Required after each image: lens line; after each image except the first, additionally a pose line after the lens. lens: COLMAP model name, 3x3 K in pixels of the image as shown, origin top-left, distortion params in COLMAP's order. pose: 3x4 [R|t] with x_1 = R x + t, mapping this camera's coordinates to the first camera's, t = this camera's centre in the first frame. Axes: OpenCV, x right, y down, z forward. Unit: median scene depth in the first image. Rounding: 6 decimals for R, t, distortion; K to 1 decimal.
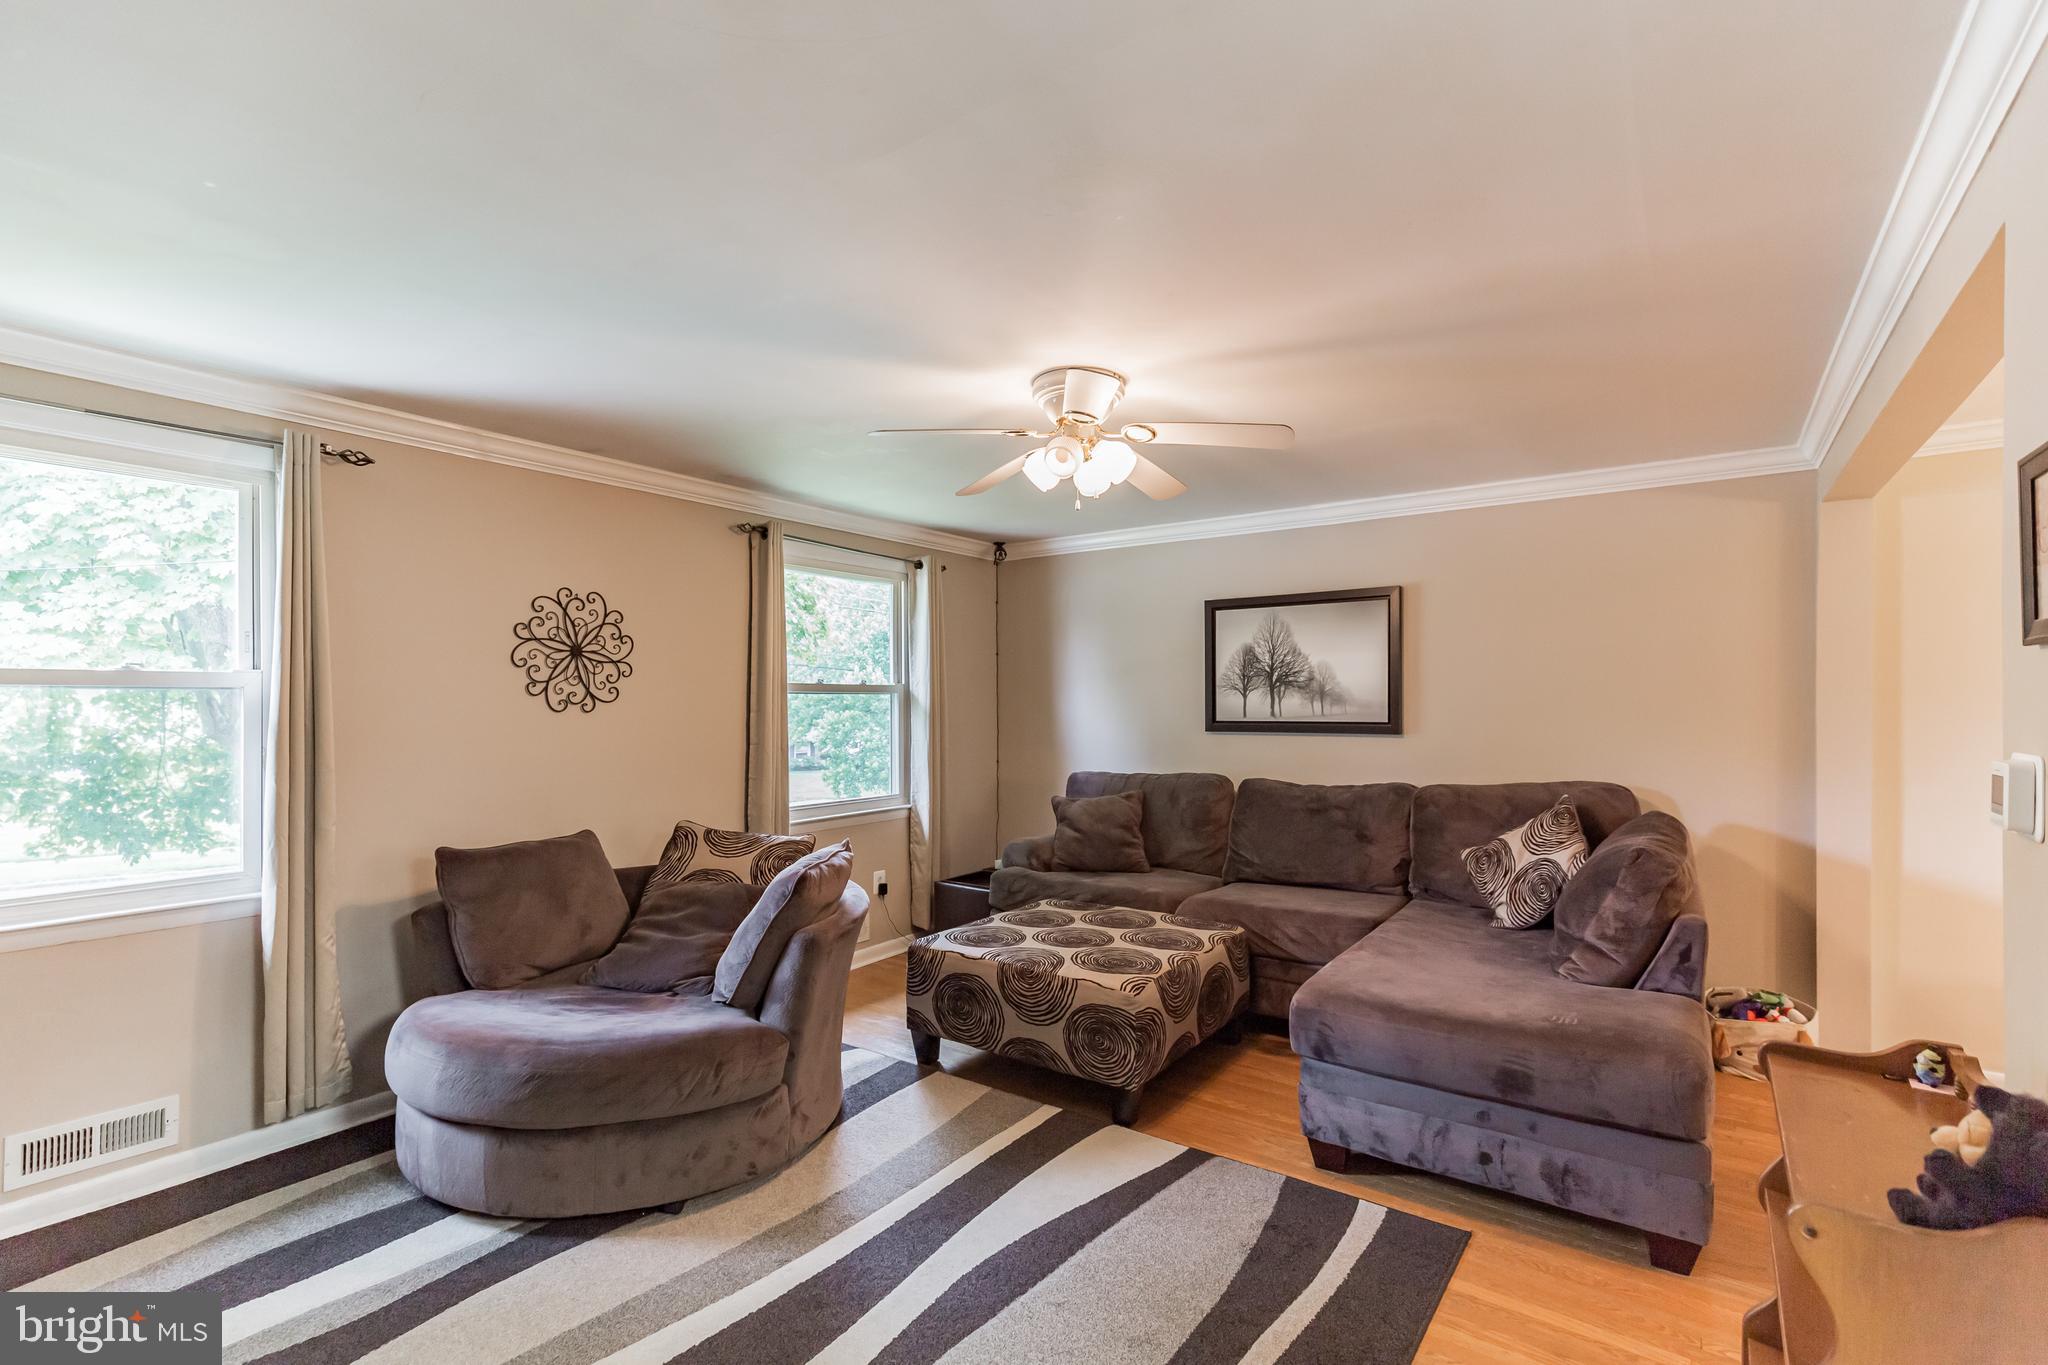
lens RADIAL K [[921.7, 0, 1017.6], [0, 921.7, 695.1], [0, 0, 1]] dist [0.006913, -0.001360]
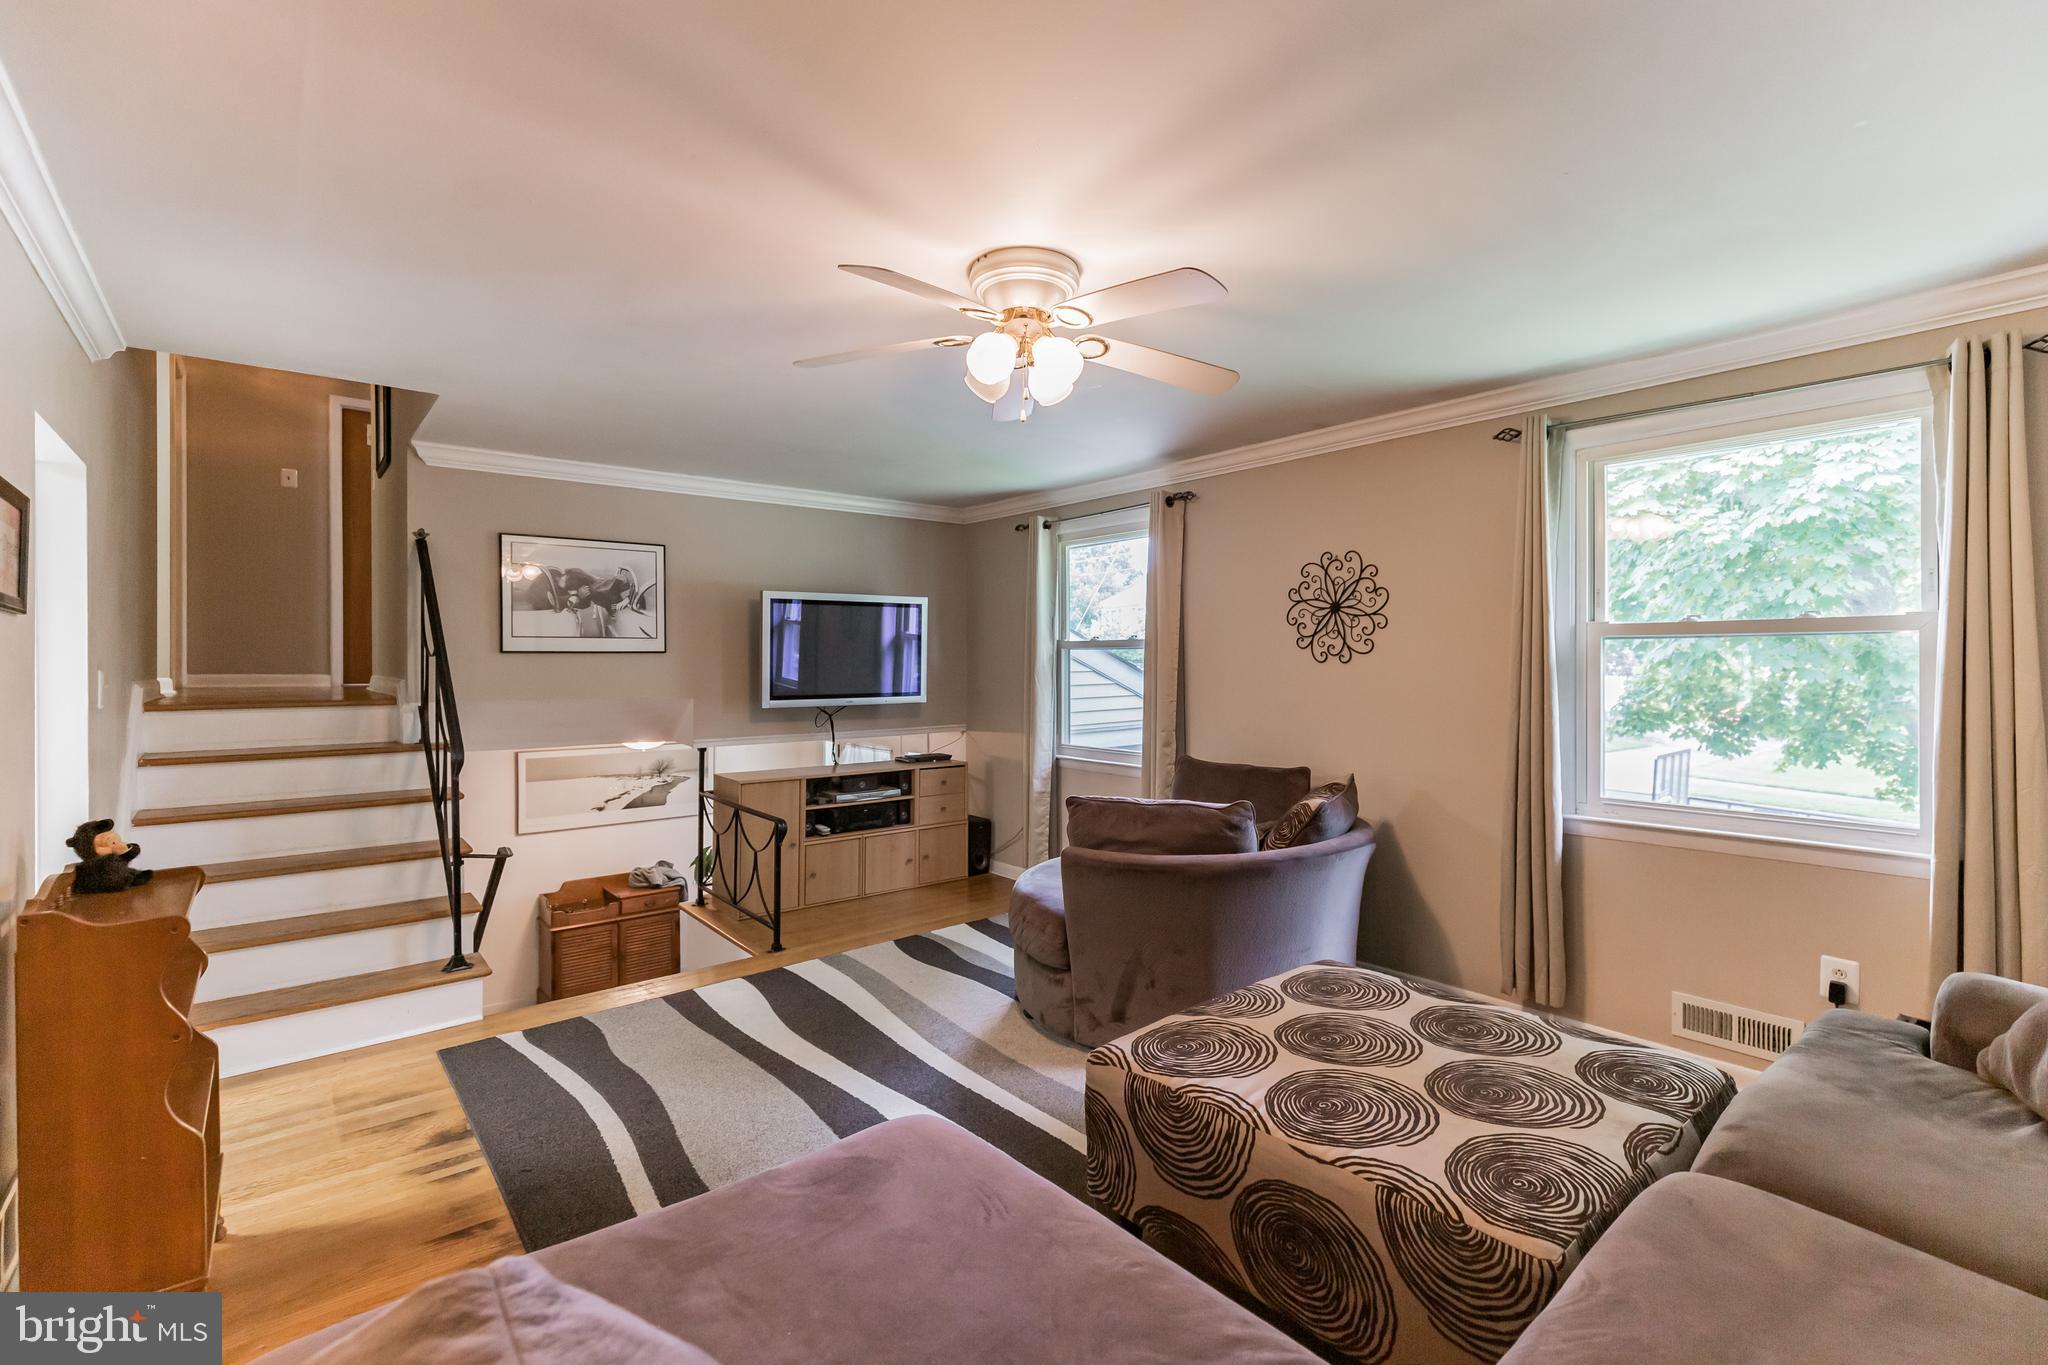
lens RADIAL K [[921.7, 0, 1052.4], [0, 921.7, 660.7], [0, 0, 1]] dist [0.006913, -0.001360]
pose [[-0.240059, -0.003652, -0.970751, 0.671699], [0.007278, 0.999958, -0.005561, 0.019606], [0.970731, -0.008400, -0.240022, 0.936524]]
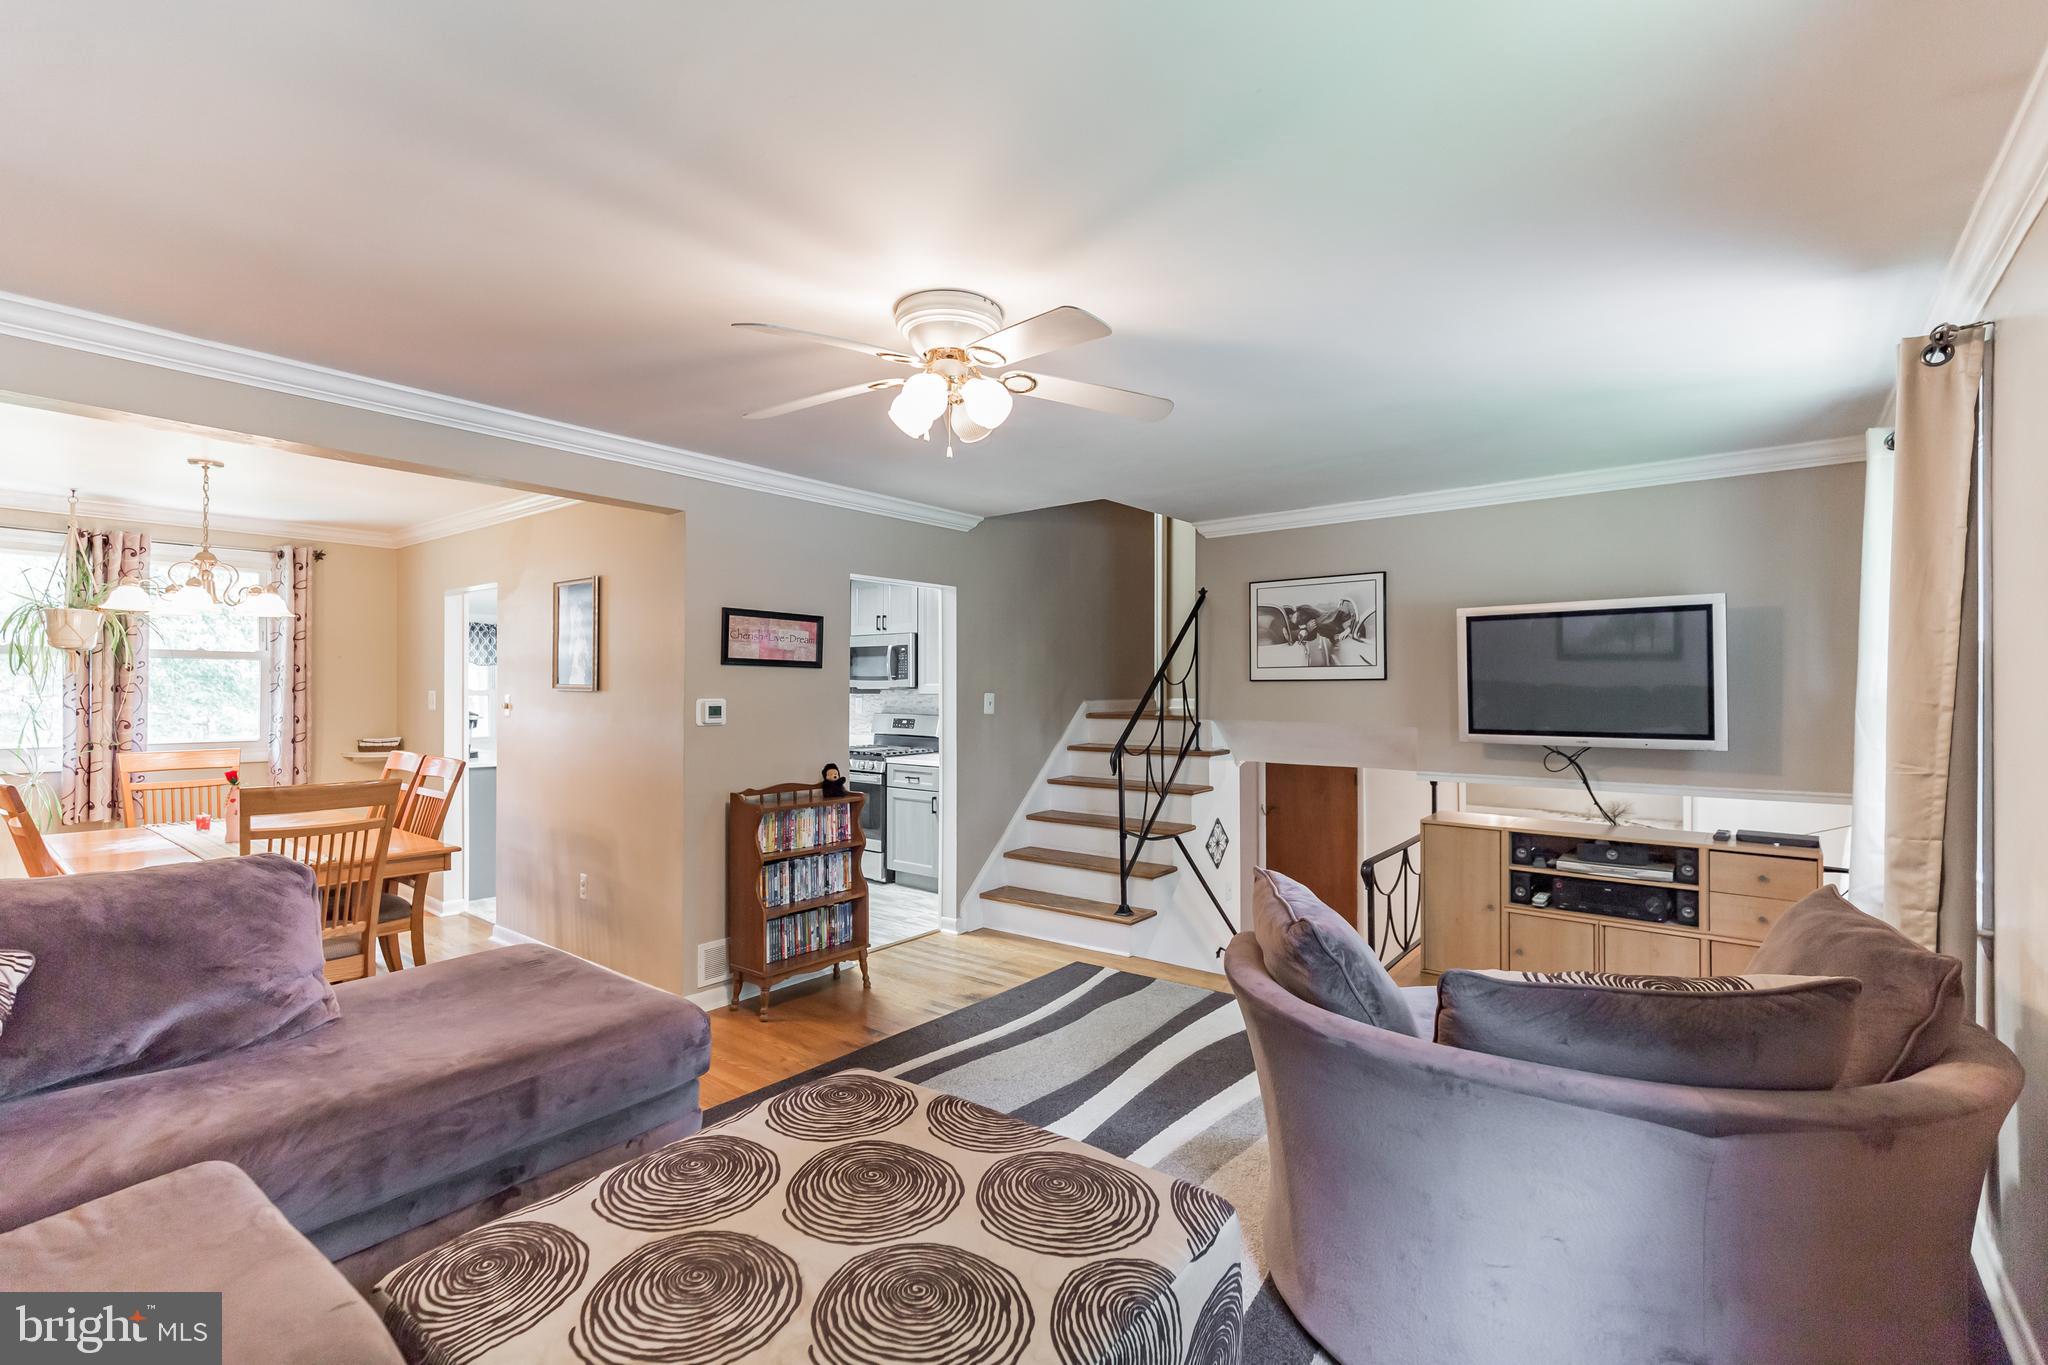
lens RADIAL K [[921.7, 0, 1018.5], [0, 921.7, 677.1], [0, 0, 1]] dist [0.006913, -0.001360]
pose [[-0.998714, -0.002112, 0.050654, -0.036151], [-0.003003, 0.999842, -0.017521, 0.017140], [-0.050609, -0.017651, -0.998563, 1.423124]]
